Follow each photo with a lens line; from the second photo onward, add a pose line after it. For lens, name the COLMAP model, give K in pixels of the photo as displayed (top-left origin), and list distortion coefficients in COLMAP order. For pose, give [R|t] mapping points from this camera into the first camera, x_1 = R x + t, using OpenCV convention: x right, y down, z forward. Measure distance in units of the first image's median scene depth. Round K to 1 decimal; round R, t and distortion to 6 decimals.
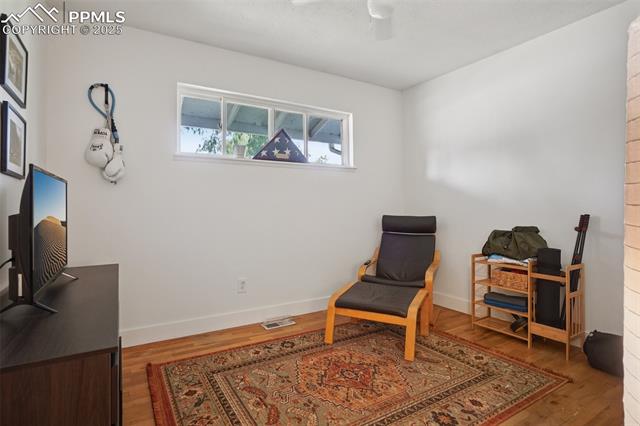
lens RADIAL K [[338.8, 0, 319.6], [0, 338.8, 209.4], [0, 0, 1]] dist [-0.037400, 0.014228]
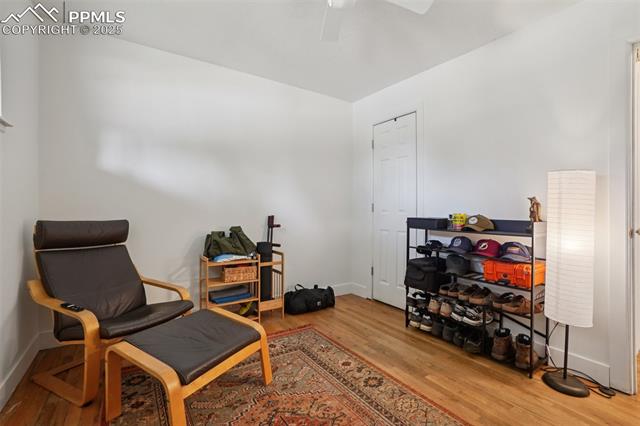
lens RADIAL K [[289.5, 0, 318.8], [0, 289.5, 214.6], [0, 0, 1]] dist [-0.039784, 0.006552]
pose [[-0.042066, -0.004797, 0.999103, -0.448473], [-0.004335, 0.999980, 0.004619, 0.003852], [-0.999105, -0.004137, -0.042086, 0.837163]]
